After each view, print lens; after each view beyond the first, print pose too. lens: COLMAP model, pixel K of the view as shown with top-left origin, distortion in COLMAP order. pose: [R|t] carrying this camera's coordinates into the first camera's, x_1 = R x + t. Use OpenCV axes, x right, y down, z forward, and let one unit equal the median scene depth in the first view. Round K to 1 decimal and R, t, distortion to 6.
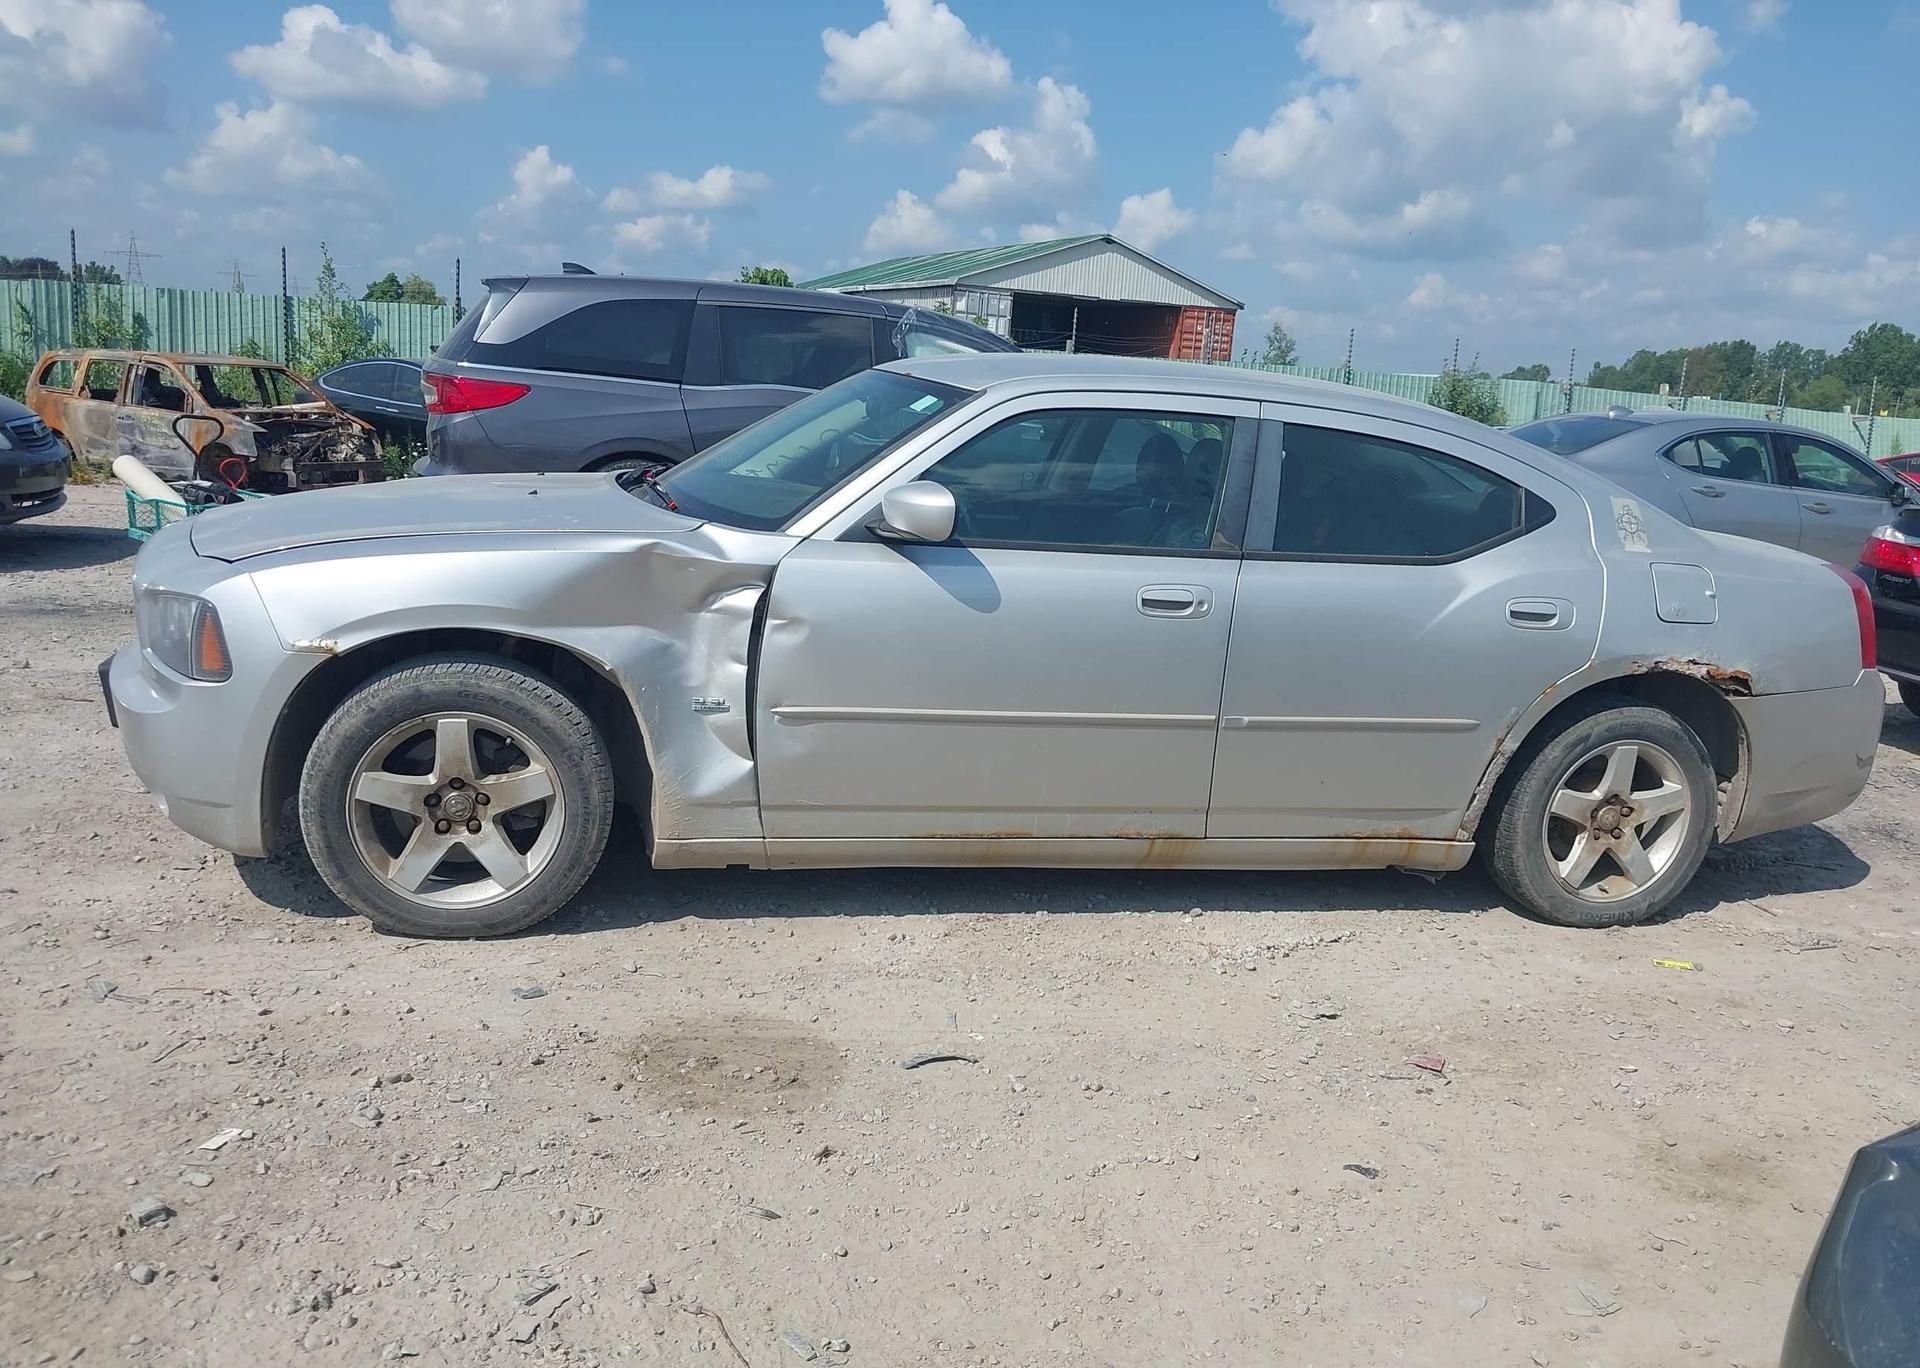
lens RADIAL K [[1621.9, 0, 954.6], [0, 1621.9, 672.6], [0, 0, 1]] dist [0.002151, -0.016158]
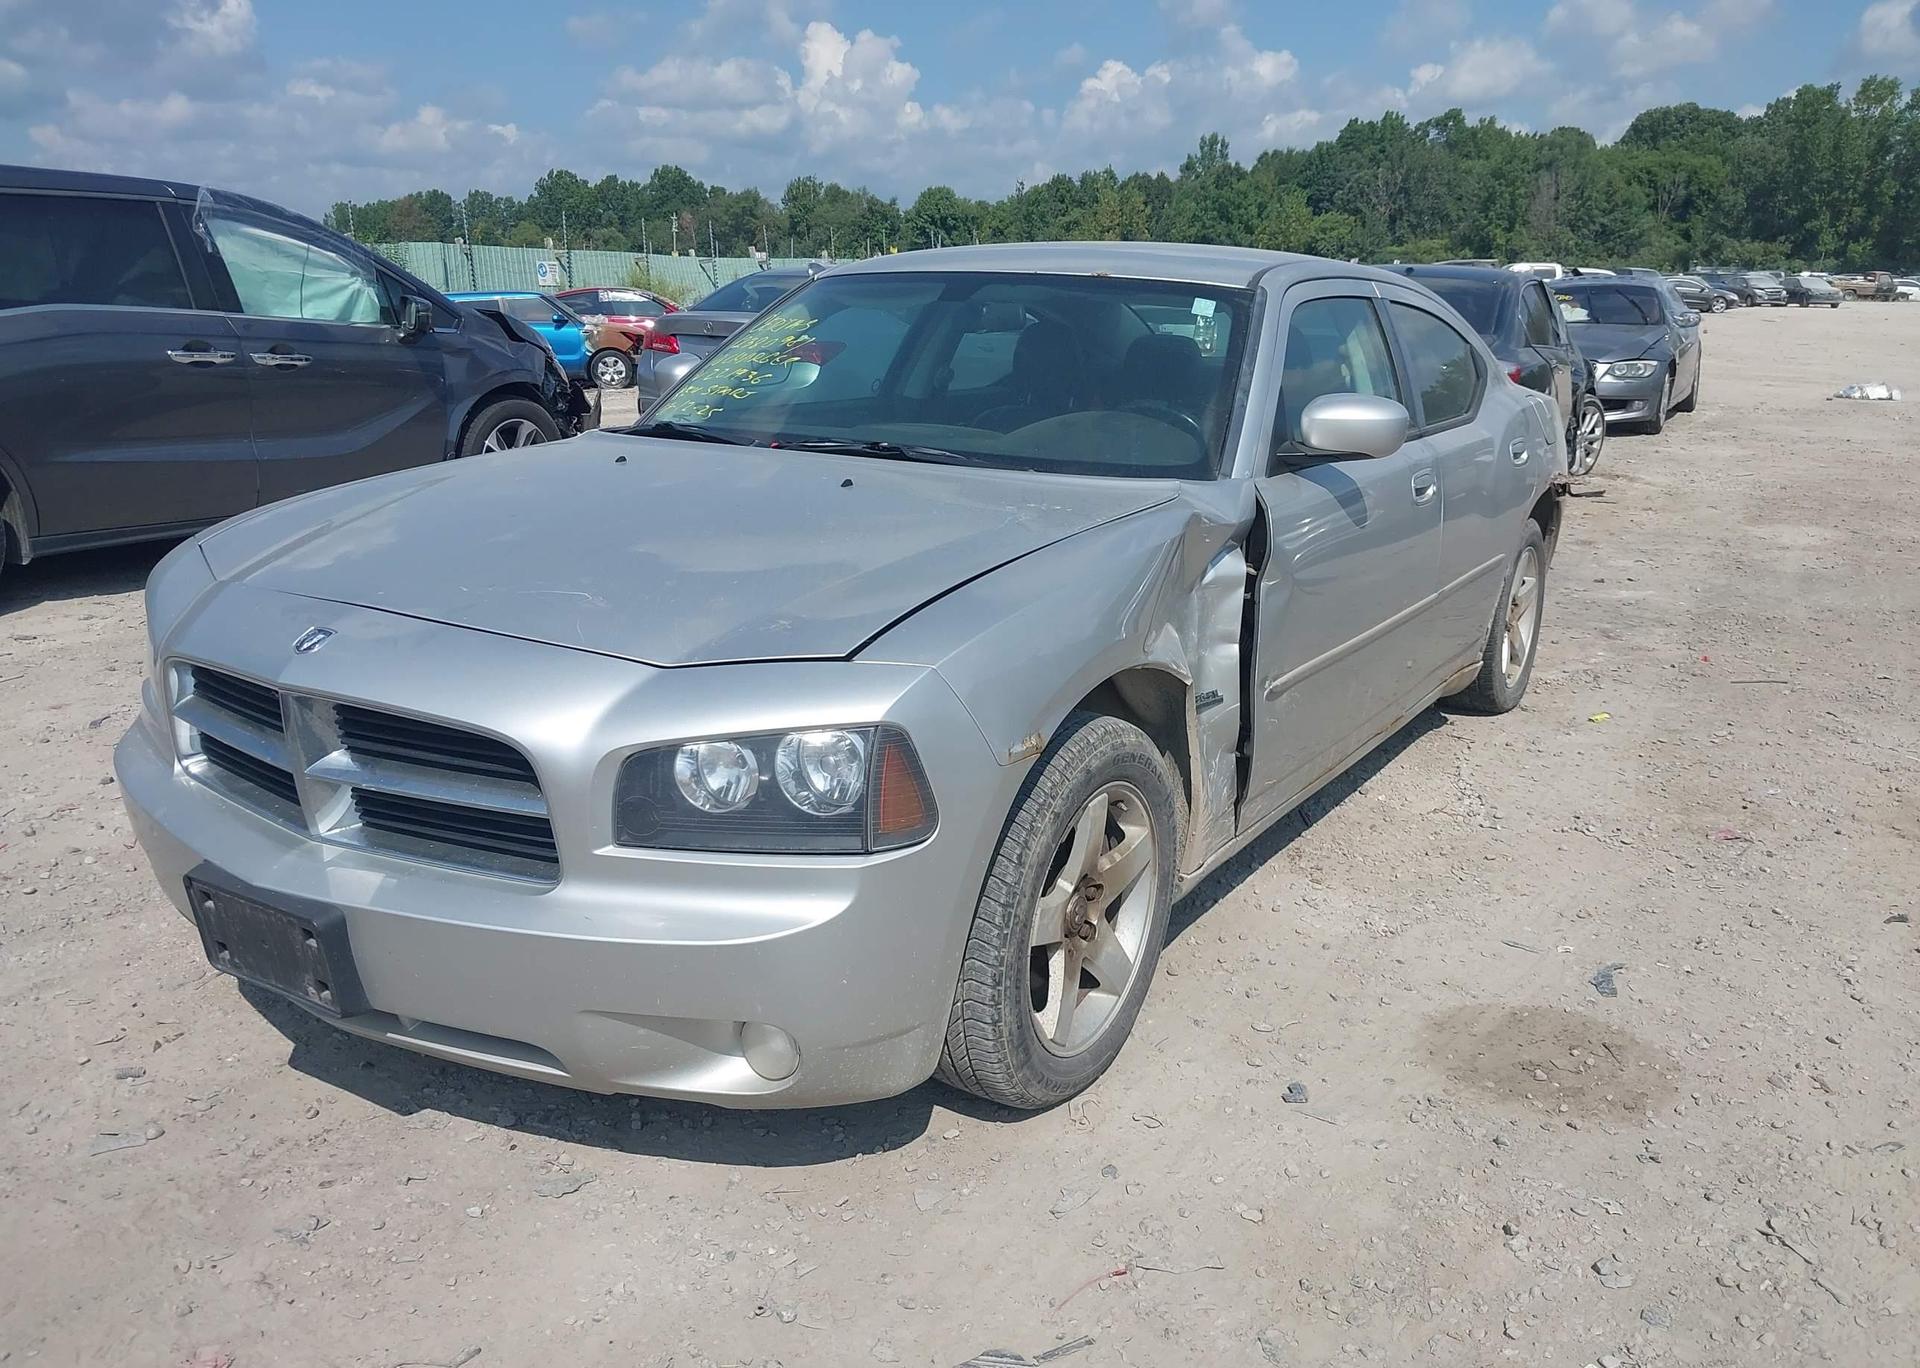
lens RADIAL K [[1618.0, 0, 960.0], [0, 1618.0, 684.0], [0, 0, 1]] dist [-0.033211, 0.035596]
pose [[0.698461, -0.236912, 0.675296, -0.674647], [0.172523, 0.971526, 0.162396, -0.122113], [-0.694541, 0.003077, 0.719446, 0.433406]]
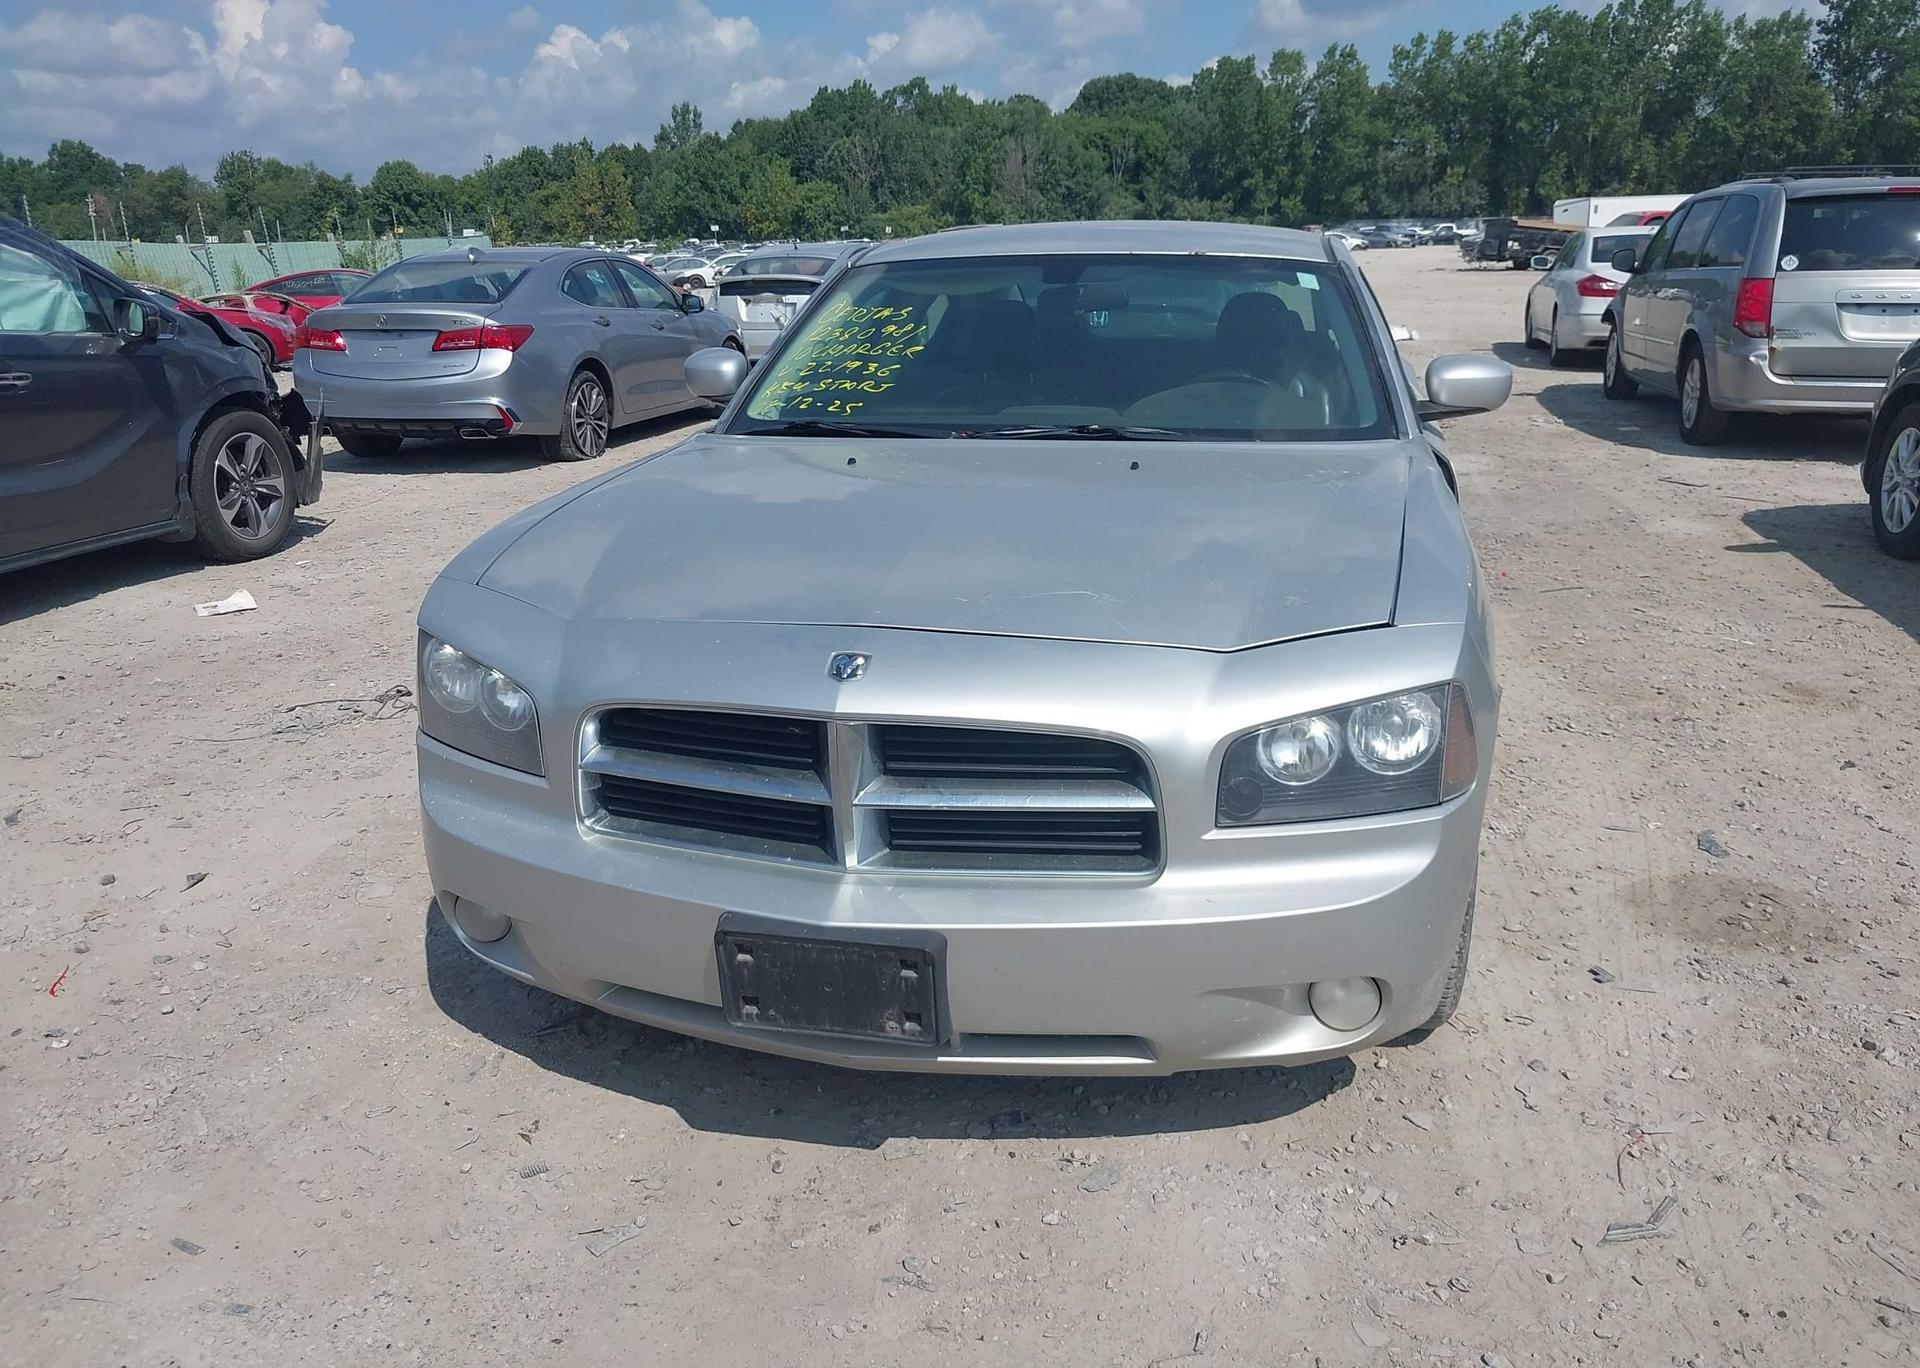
lens RADIAL K [[1626.3, 0, 973.3], [0, 1626.3, 691.6], [0, 0, 1]] dist [-0.009679, 0.005651]
pose [[0.421300, -0.315493, 0.850277, -0.880849], [0.216013, 0.945467, 0.243782, -0.194150], [-0.880820, 0.080966, 0.466476, 0.690009]]
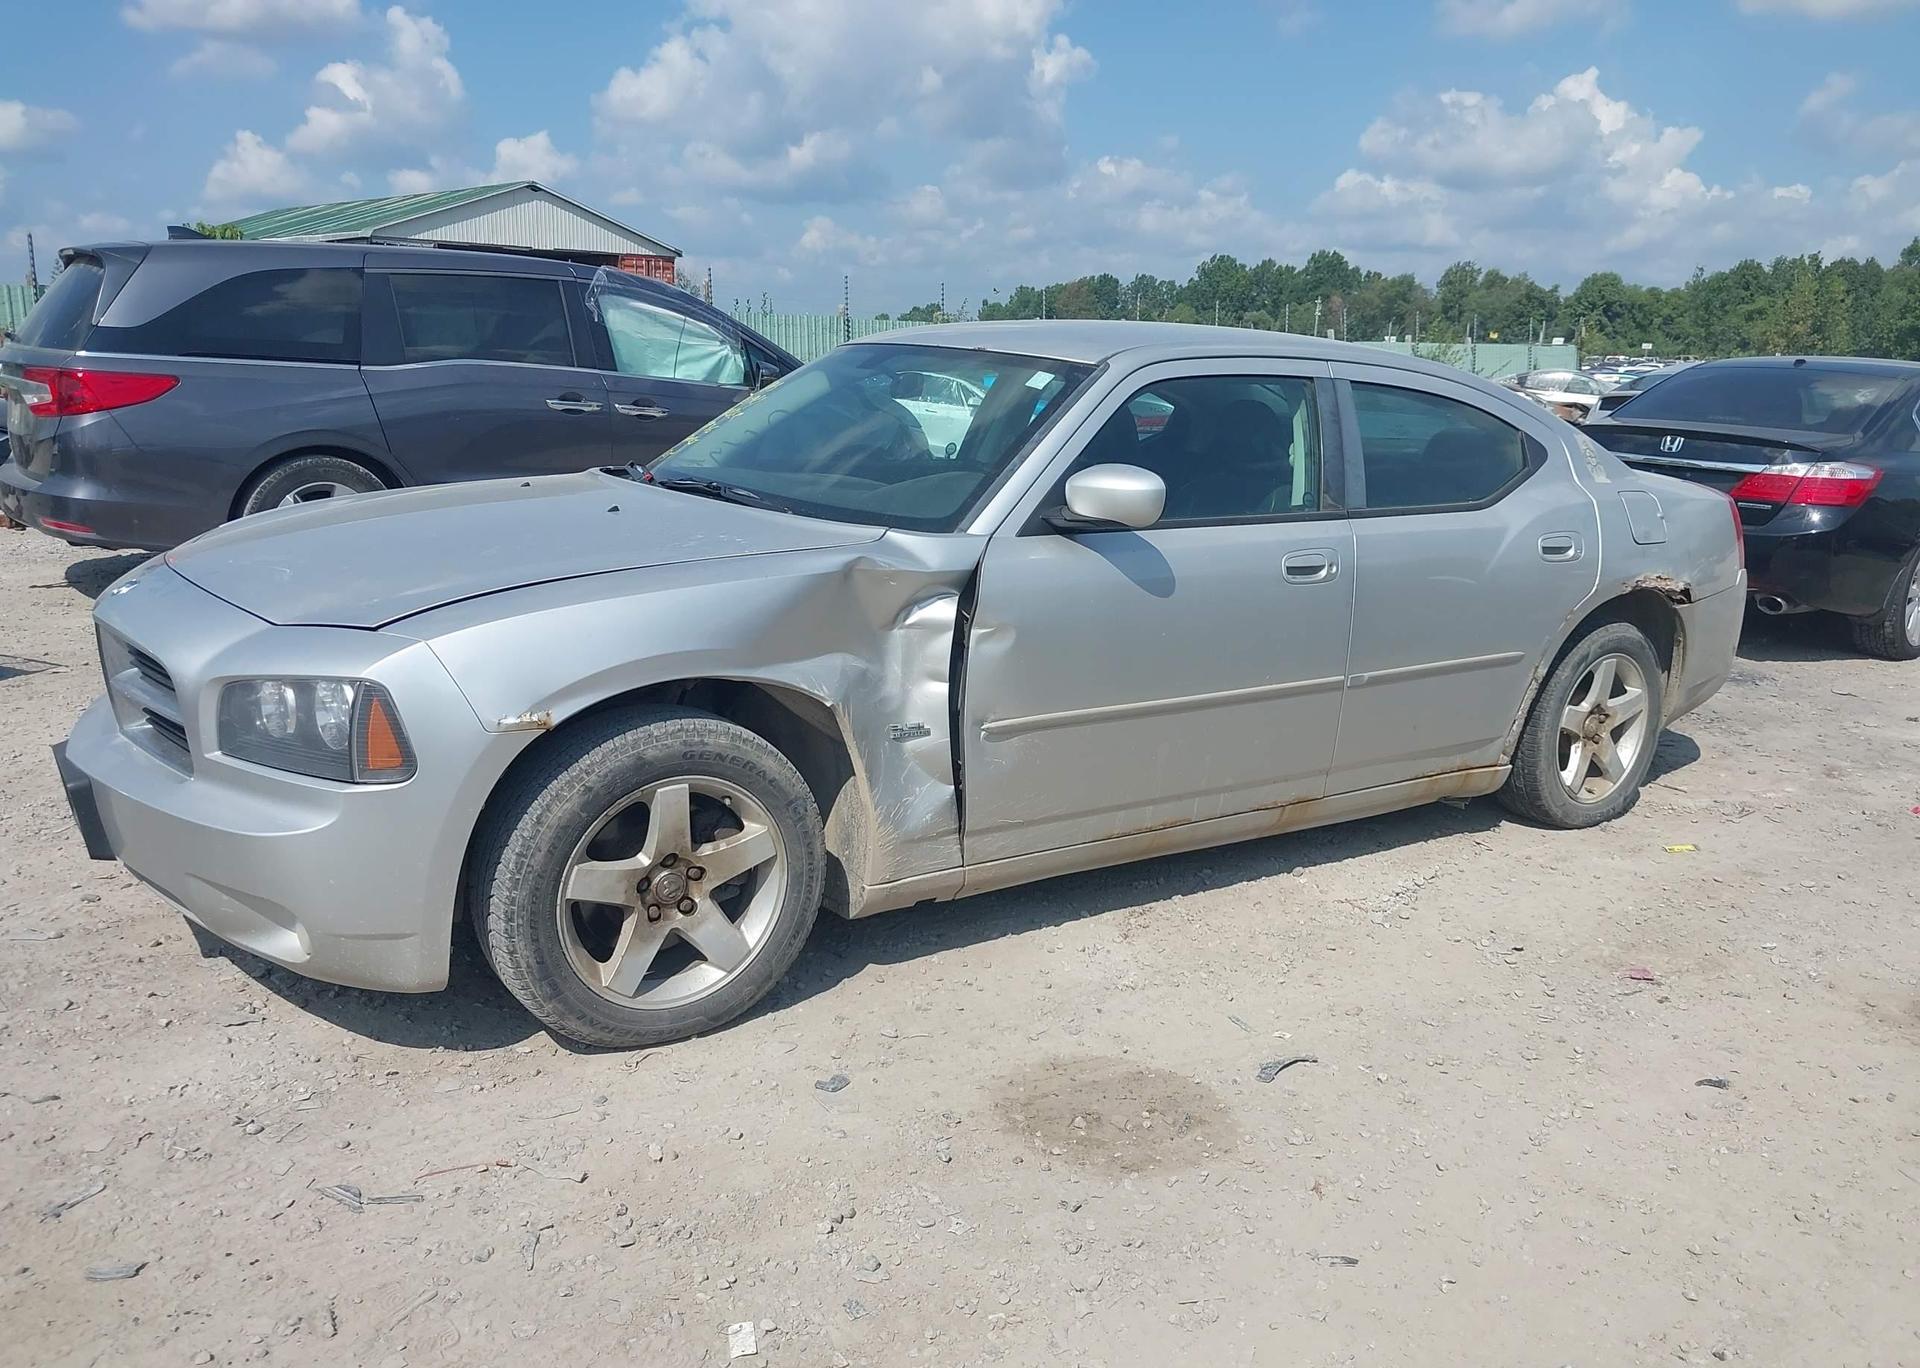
lens RADIAL K [[1626.3, 0, 973.3], [0, 1626.3, 691.6], [0, 0, 1]] dist [-0.009679, 0.005651]
pose [[0.924411, -0.120242, 0.361947, -0.381131], [0.104612, 0.992544, 0.062551, -0.046646], [-0.366770, -0.019959, 0.930098, 0.128377]]
